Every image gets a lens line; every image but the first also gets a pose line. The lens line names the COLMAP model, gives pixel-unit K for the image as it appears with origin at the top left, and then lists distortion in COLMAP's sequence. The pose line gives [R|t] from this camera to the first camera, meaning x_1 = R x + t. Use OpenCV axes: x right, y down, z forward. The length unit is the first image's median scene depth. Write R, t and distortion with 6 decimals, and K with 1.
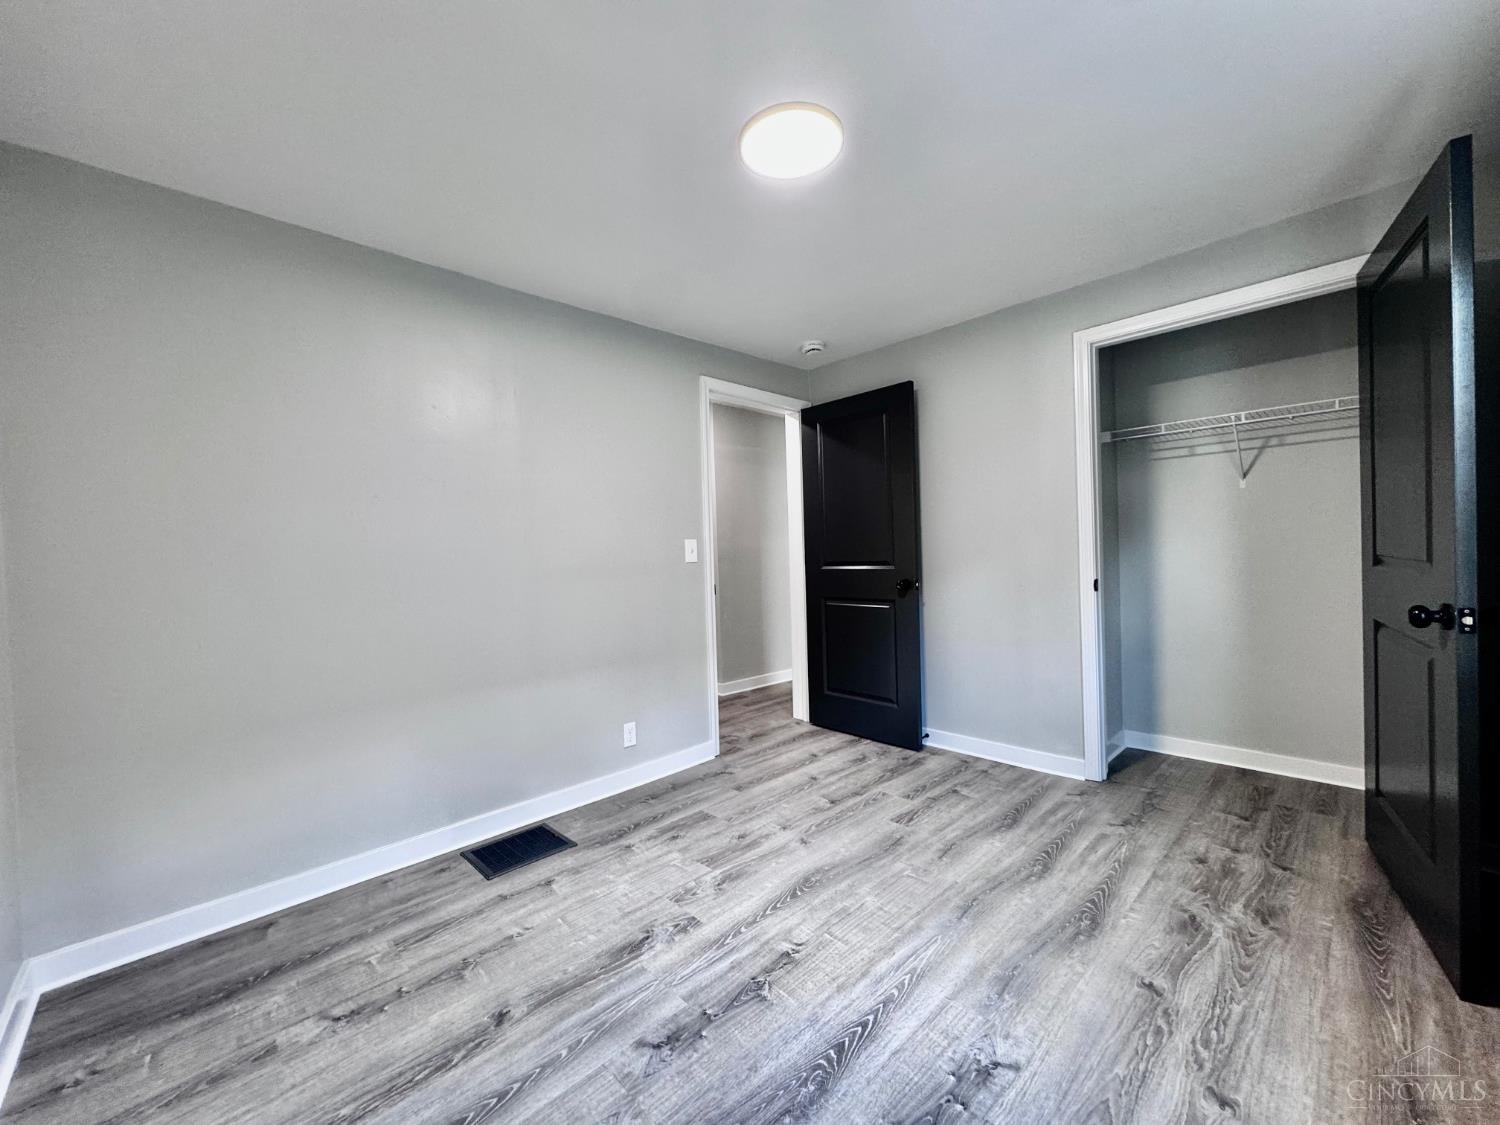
lens RADIAL K [[599.7, 0, 748.4], [0, 599.7, 562.2], [0, 0, 1]] dist [-0.004040, 0.000531]
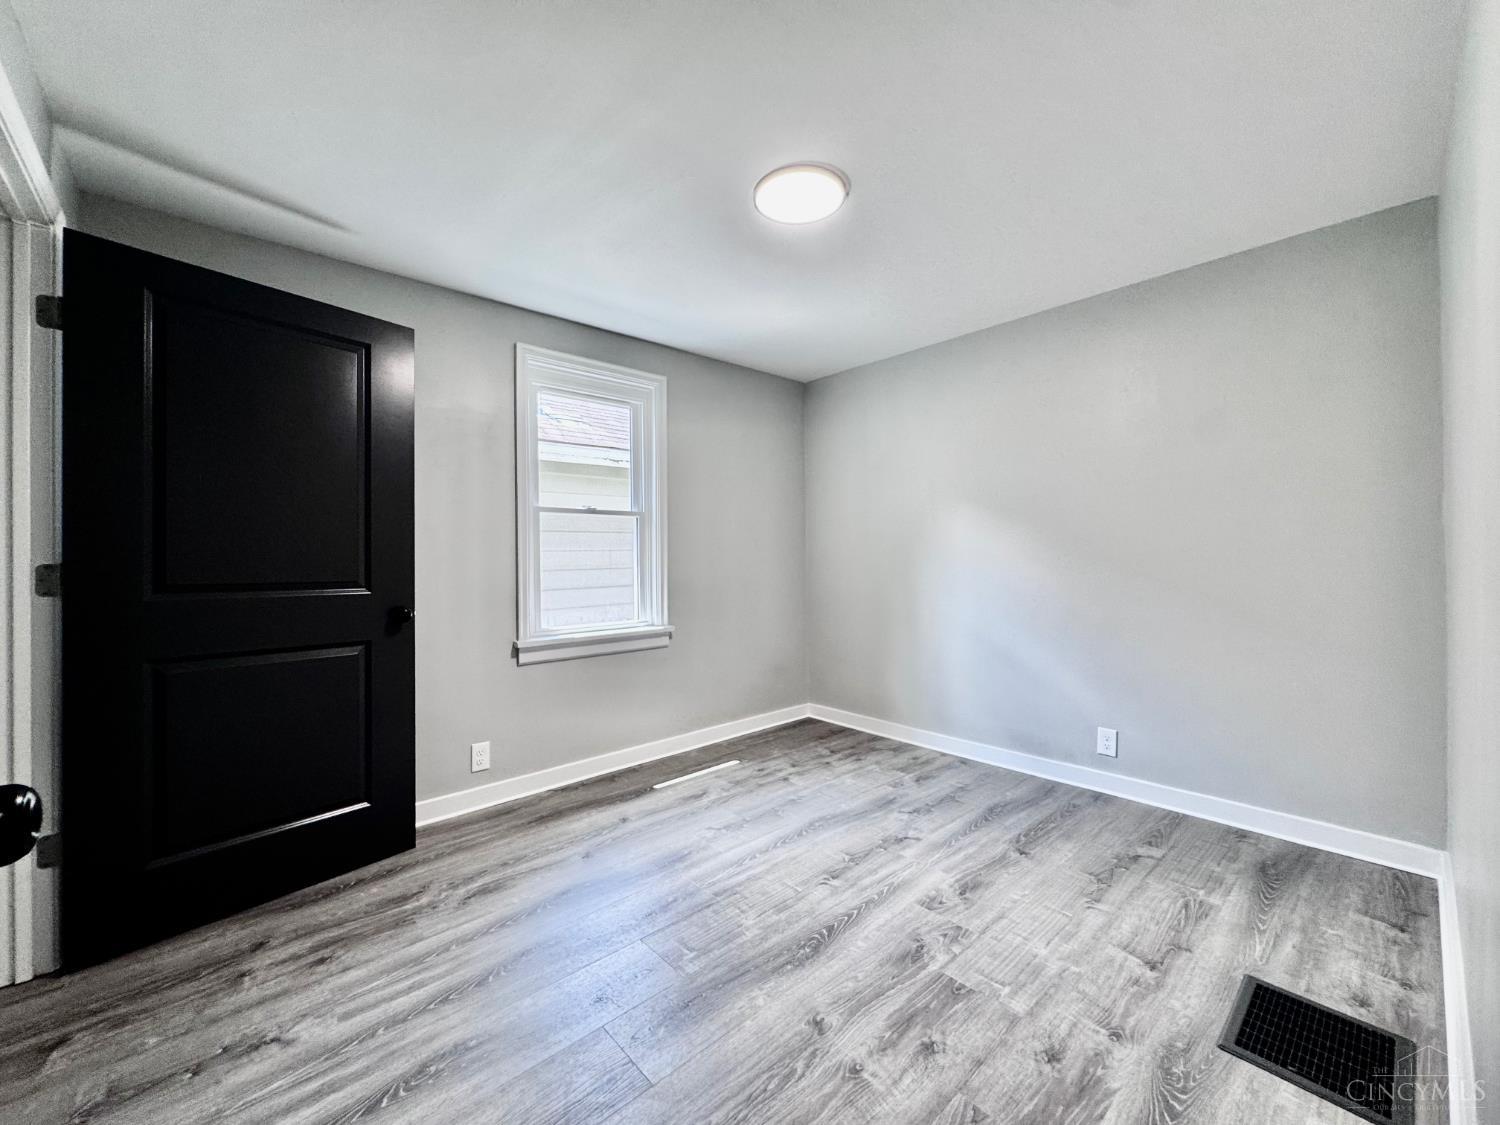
lens RADIAL K [[599.7, 0, 748.4], [0, 599.7, 562.2], [0, 0, 1]] dist [-0.004040, 0.000531]
pose [[-0.998307, 0.047248, 0.033922, 0.125946], [0.047892, 0.998683, 0.018419, -0.019918], [-0.033007, 0.020013, -0.999255, 1.674526]]
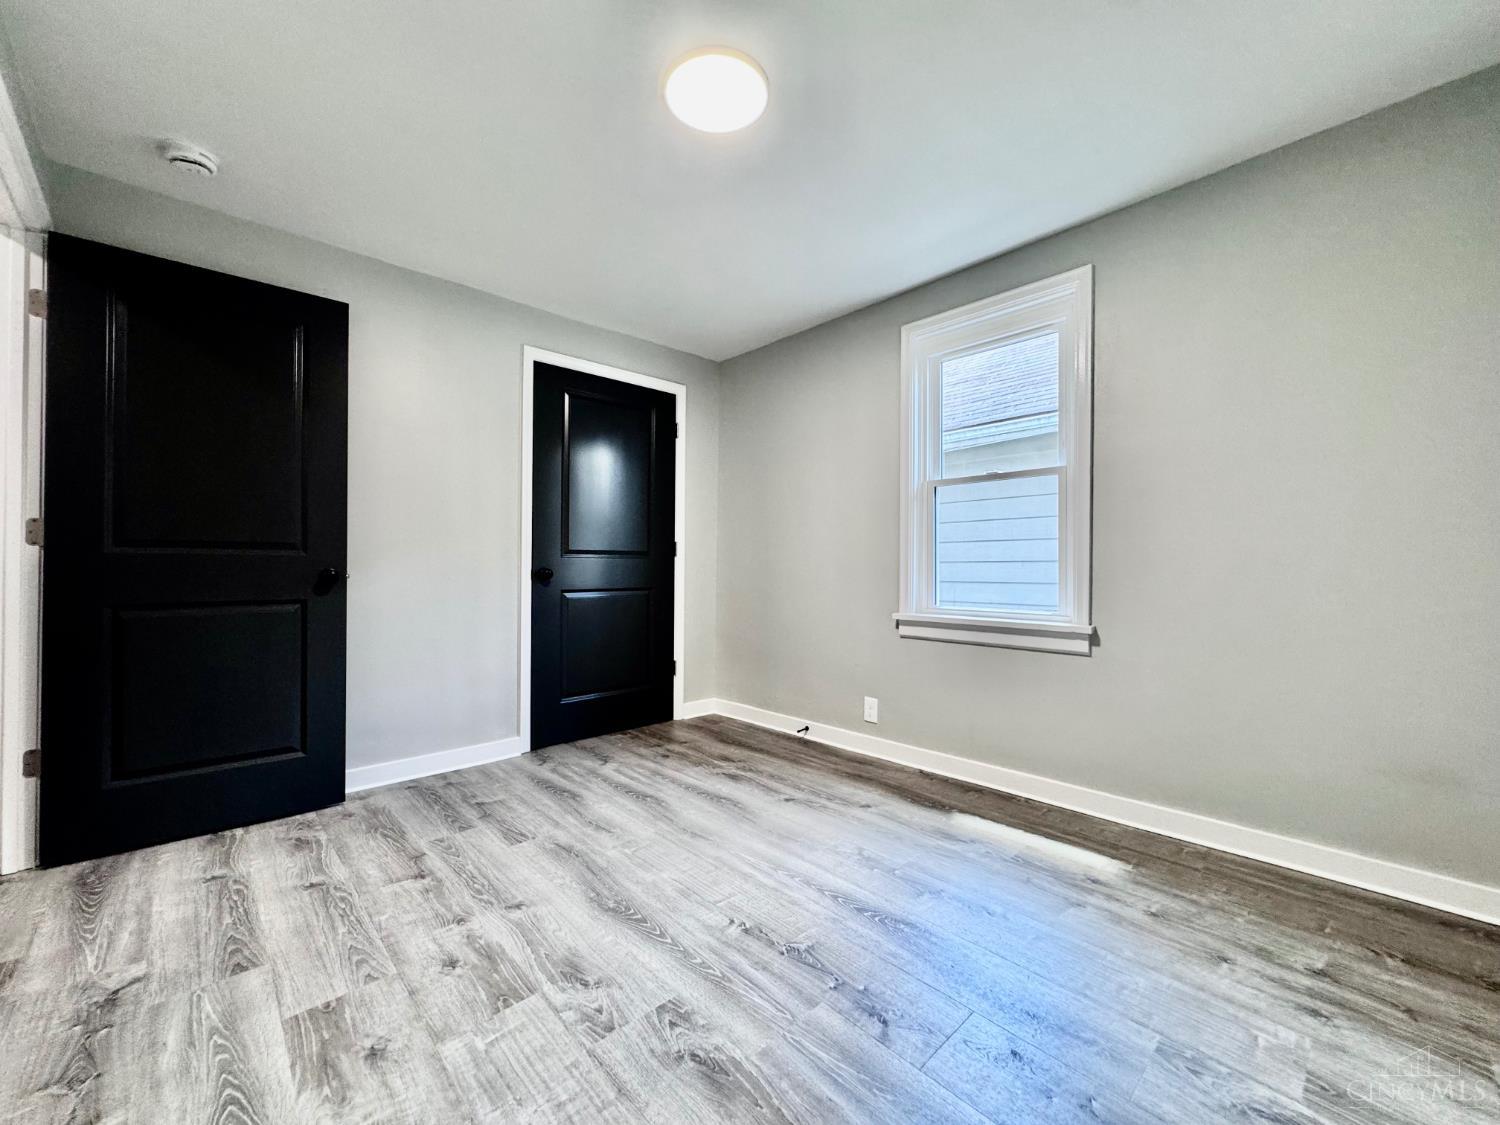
lens RADIAL K [[599.7, 0, 748.4], [0, 599.7, 562.2], [0, 0, 1]] dist [-0.004040, 0.000531]
pose [[0.010809, 0.039368, 0.999166, -0.679439], [0.013442, 0.999129, -0.039512, 0.083332], [-0.999851, 0.013858, 0.010271, 0.735114]]
